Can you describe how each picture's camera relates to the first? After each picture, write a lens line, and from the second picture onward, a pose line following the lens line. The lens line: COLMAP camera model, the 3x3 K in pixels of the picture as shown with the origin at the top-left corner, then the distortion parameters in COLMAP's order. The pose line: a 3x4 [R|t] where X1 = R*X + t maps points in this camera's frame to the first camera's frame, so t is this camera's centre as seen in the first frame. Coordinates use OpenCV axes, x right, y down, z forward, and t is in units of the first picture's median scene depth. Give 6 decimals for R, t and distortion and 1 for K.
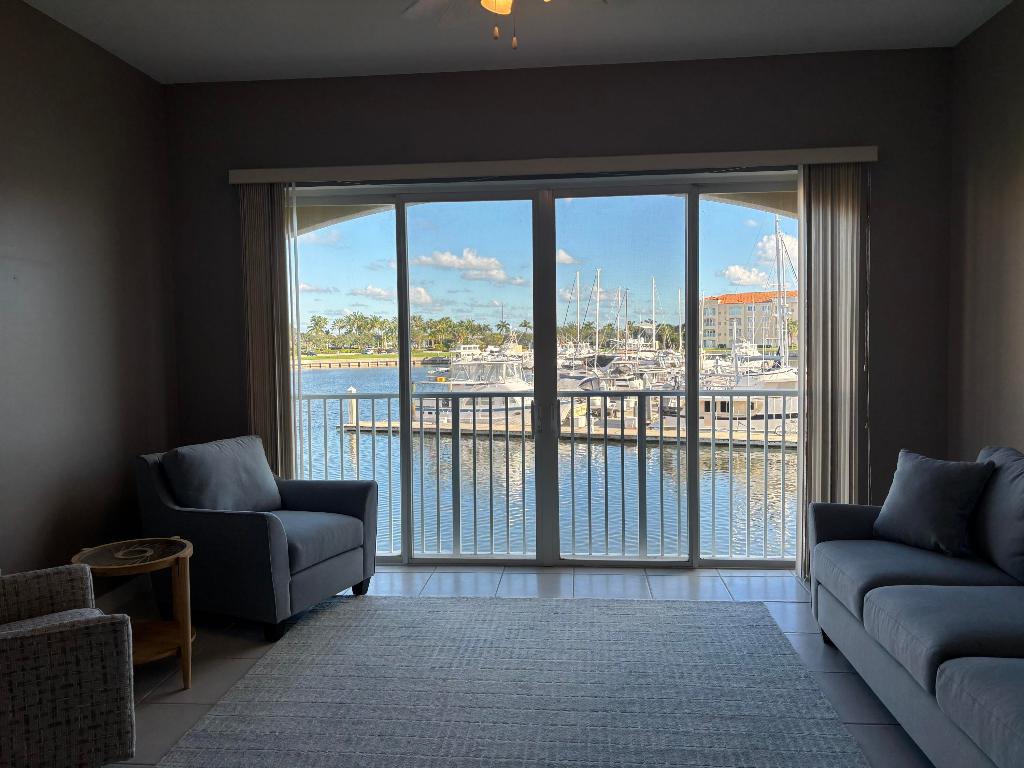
lens RADIAL K [[788.9, 0, 515.6], [0, 788.9, 379.4], [0, 0, 1]] dist [0.065192, -0.057052]
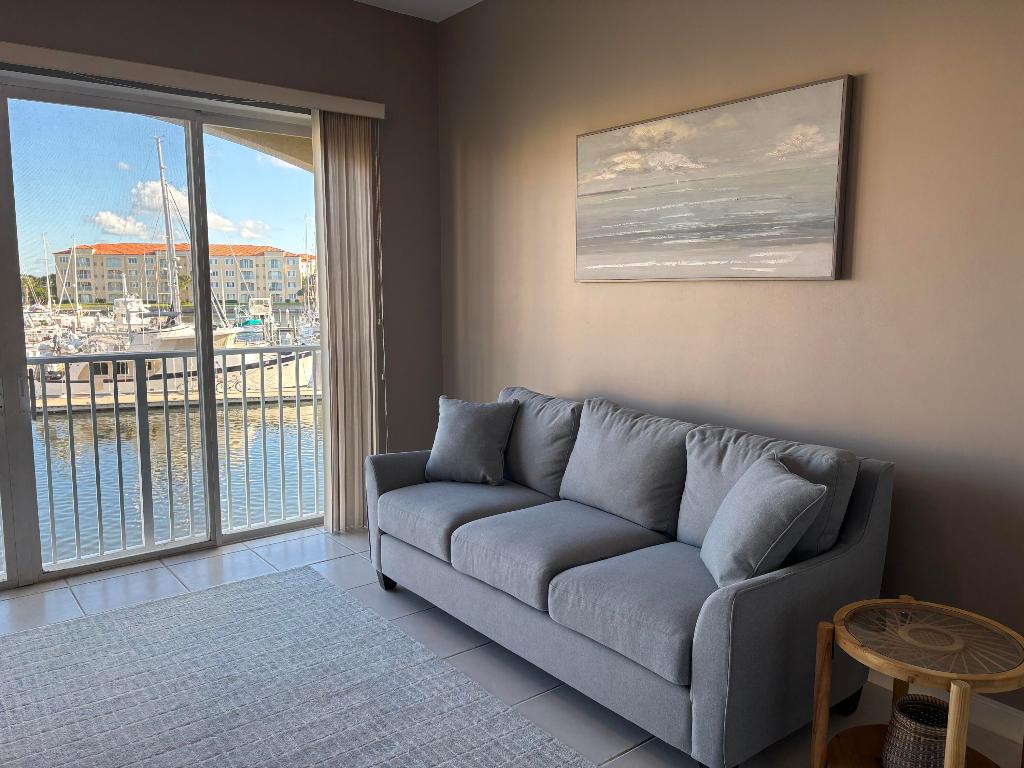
lens RADIAL K [[788.9, 0, 508.8], [0, 788.9, 379.6], [0, 0, 1]] dist [0.065192, -0.057052]
pose [[0.734352, -0.064750, 0.675673, -0.134669], [0.027362, 0.997454, 0.065847, -0.001804], [-0.678217, -0.029867, 0.734255, 0.122227]]
